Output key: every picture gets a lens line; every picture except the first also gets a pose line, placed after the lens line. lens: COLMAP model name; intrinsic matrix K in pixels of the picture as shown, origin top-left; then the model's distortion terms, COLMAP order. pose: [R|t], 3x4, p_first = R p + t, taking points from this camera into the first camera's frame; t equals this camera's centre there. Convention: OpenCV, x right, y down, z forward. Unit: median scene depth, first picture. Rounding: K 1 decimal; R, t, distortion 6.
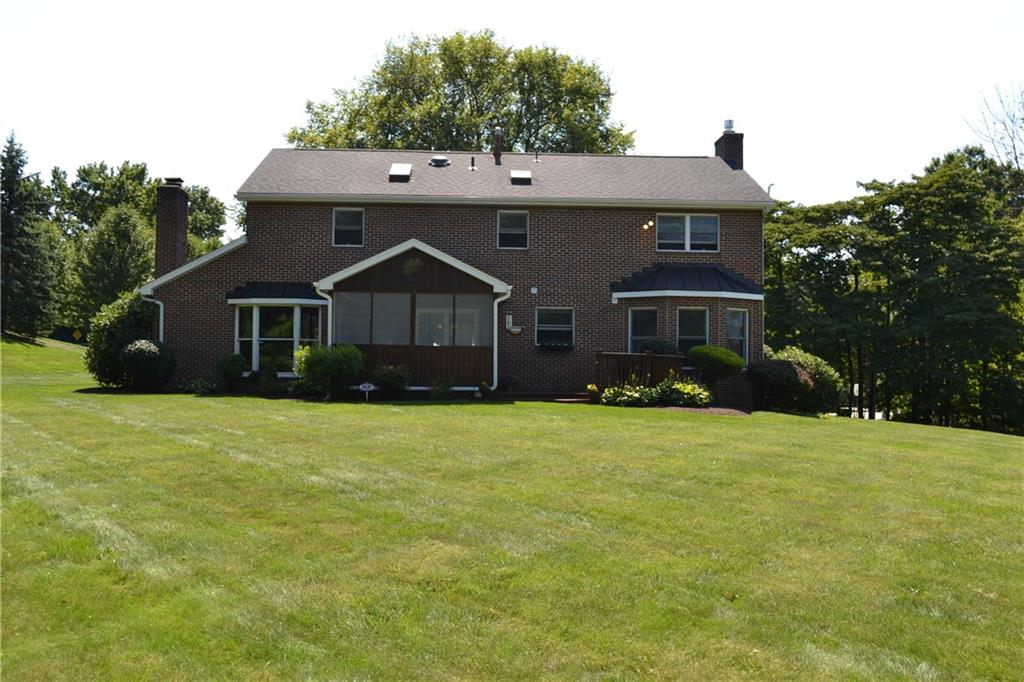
lens RADIAL K [[954.5, 0, 512.6], [0, 954.5, 341.1], [0, 0, 1]] dist [-0.078487, 0.000000]
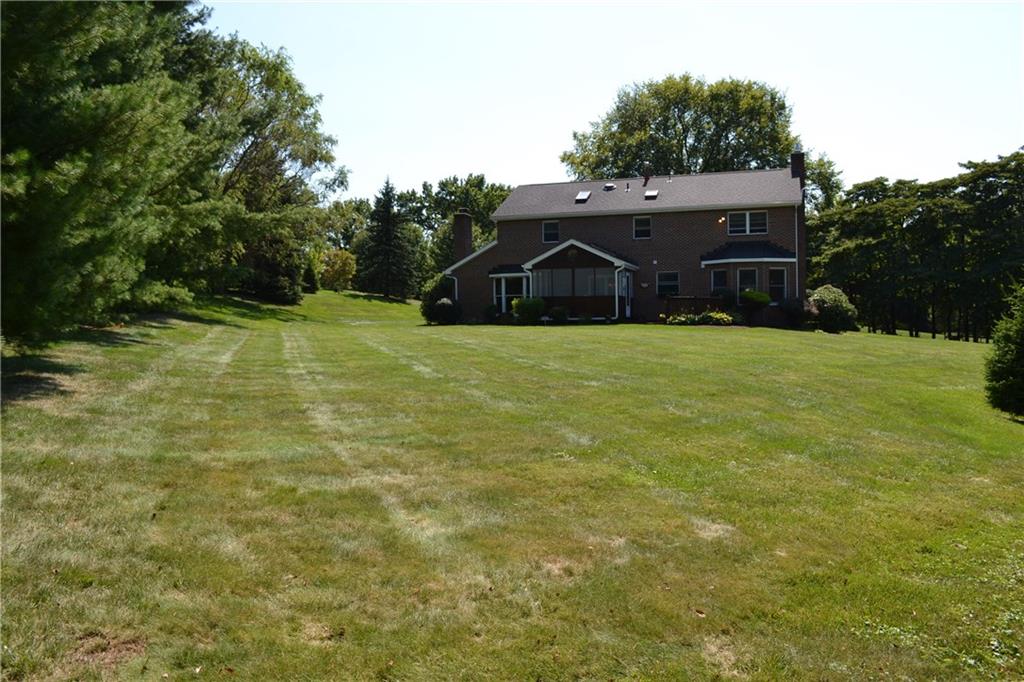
lens RADIAL K [[811.9, 0, 511.2], [0, 811.9, 337.1], [0, 0, 1]] dist [-0.079704, -0.003796]
pose [[0.931513, -0.014688, -0.363411, 0.305369], [0.033080, 0.998464, 0.044437, 0.008575], [0.362200, -0.053415, 0.930569, -0.455363]]
